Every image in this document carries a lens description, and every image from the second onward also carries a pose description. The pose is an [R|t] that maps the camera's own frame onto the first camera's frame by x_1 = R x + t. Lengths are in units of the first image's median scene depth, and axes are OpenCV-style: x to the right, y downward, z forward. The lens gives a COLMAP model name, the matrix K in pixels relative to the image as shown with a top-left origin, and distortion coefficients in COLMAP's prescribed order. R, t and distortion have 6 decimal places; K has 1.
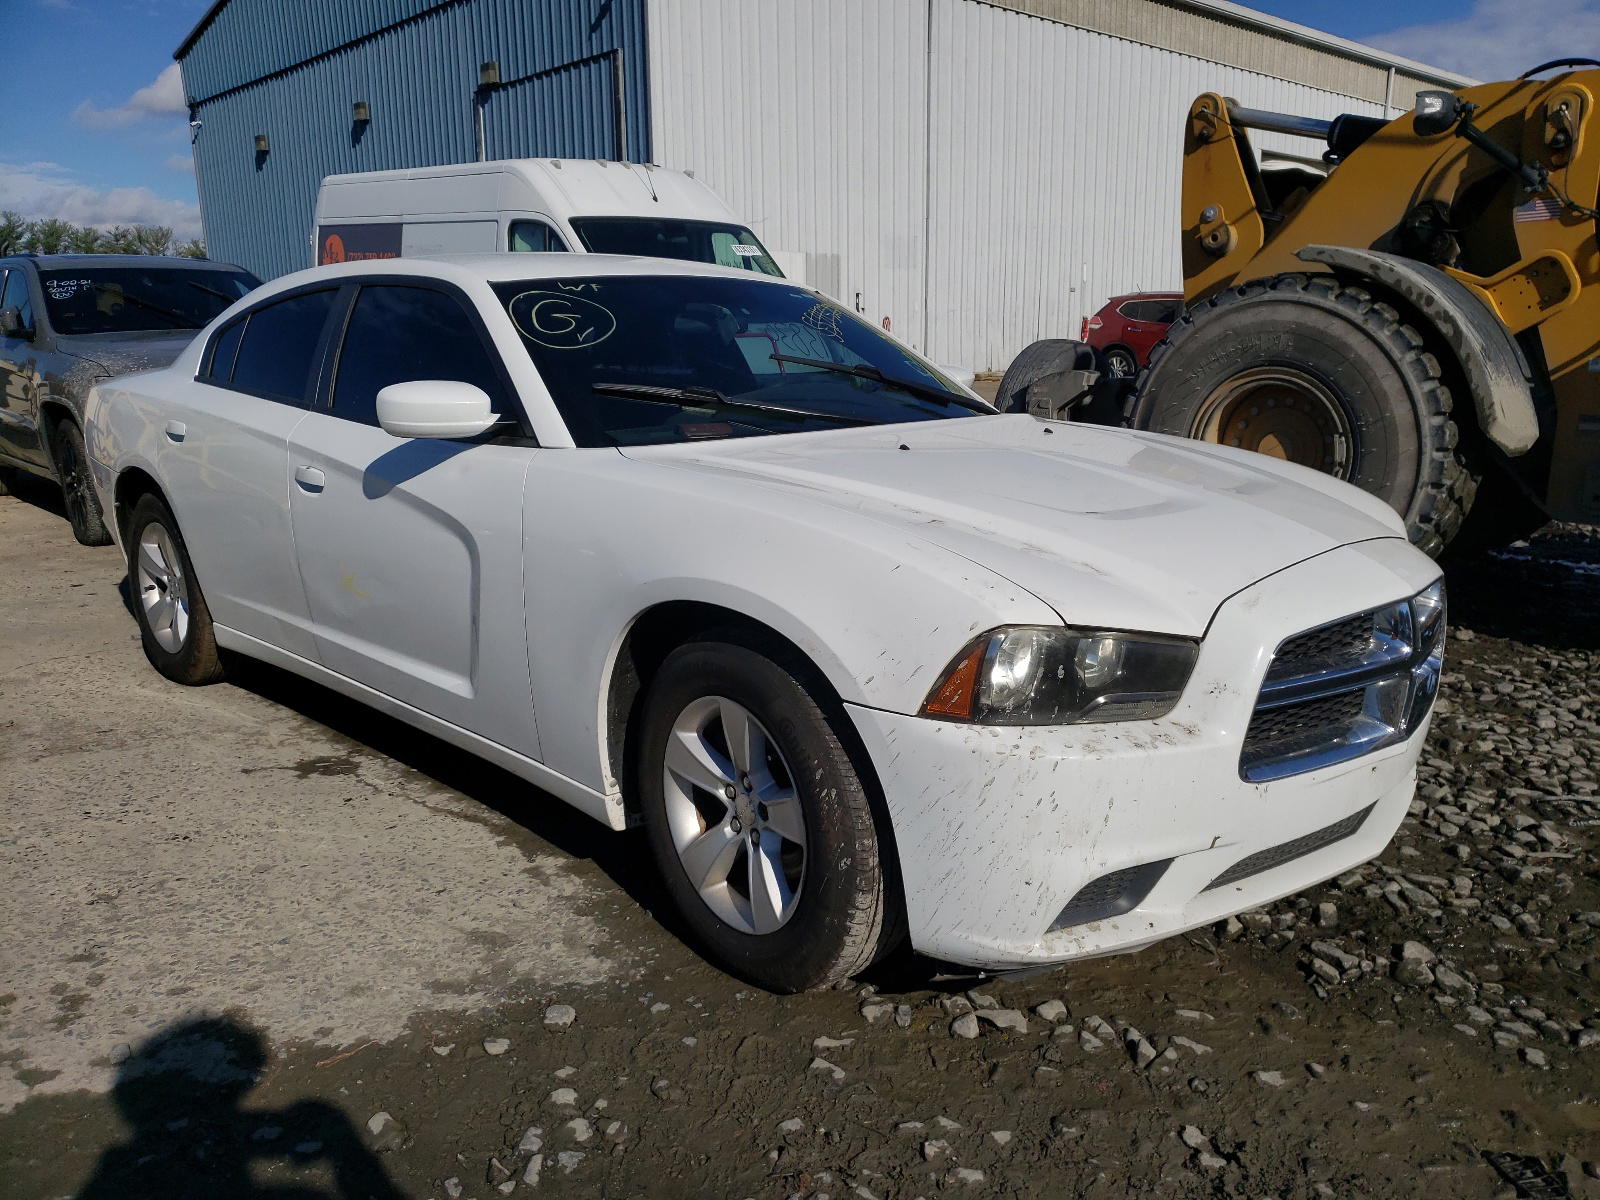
lens RADIAL K [[1231.5, 0, 844.1], [0, 1231.5, 640.6], [0, 0, 1]] dist [-0.010268, 0.038716]
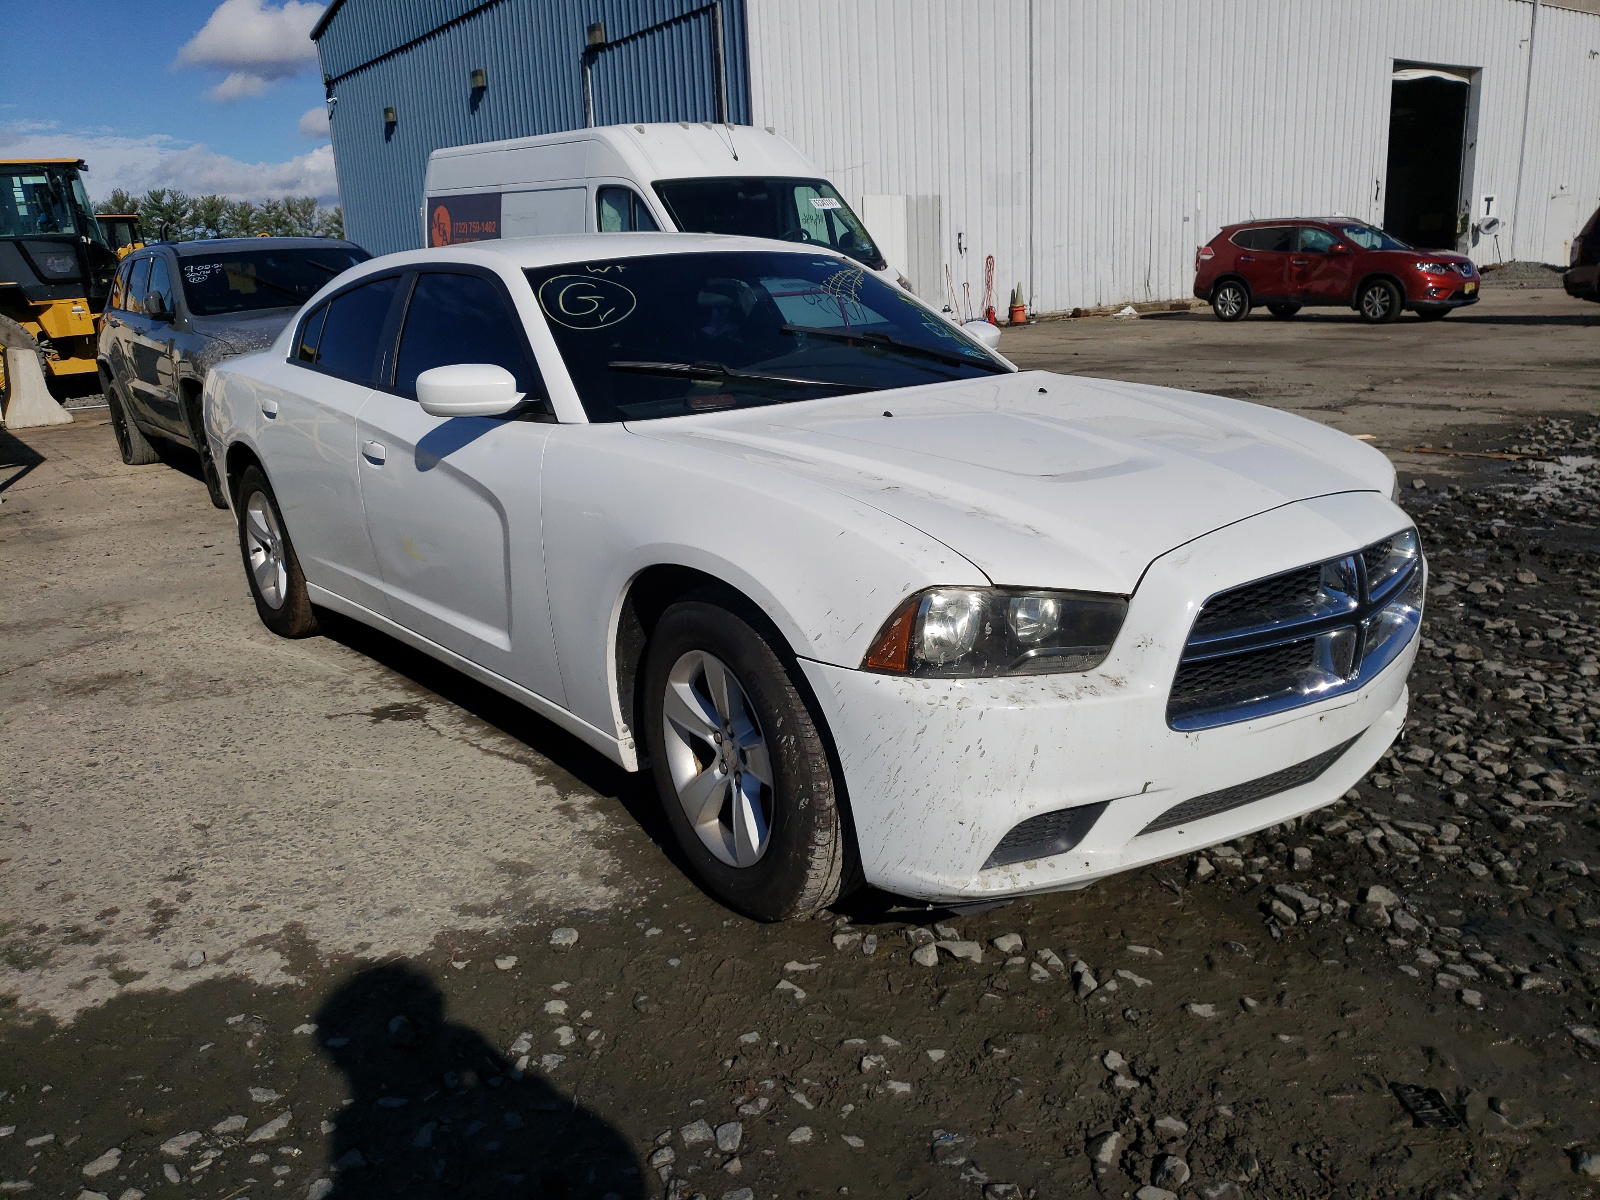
lens RADIAL K [[1231.5, 0, 805.9], [0, 1231.5, 604.2], [0, 0, 1]] dist [-0.010268, 0.038716]
pose [[0.992440, -0.009276, -0.122377, 0.115457], [0.011274, 0.999814, 0.015643, -0.011297], [0.122209, -0.016904, 0.992360, -0.069638]]
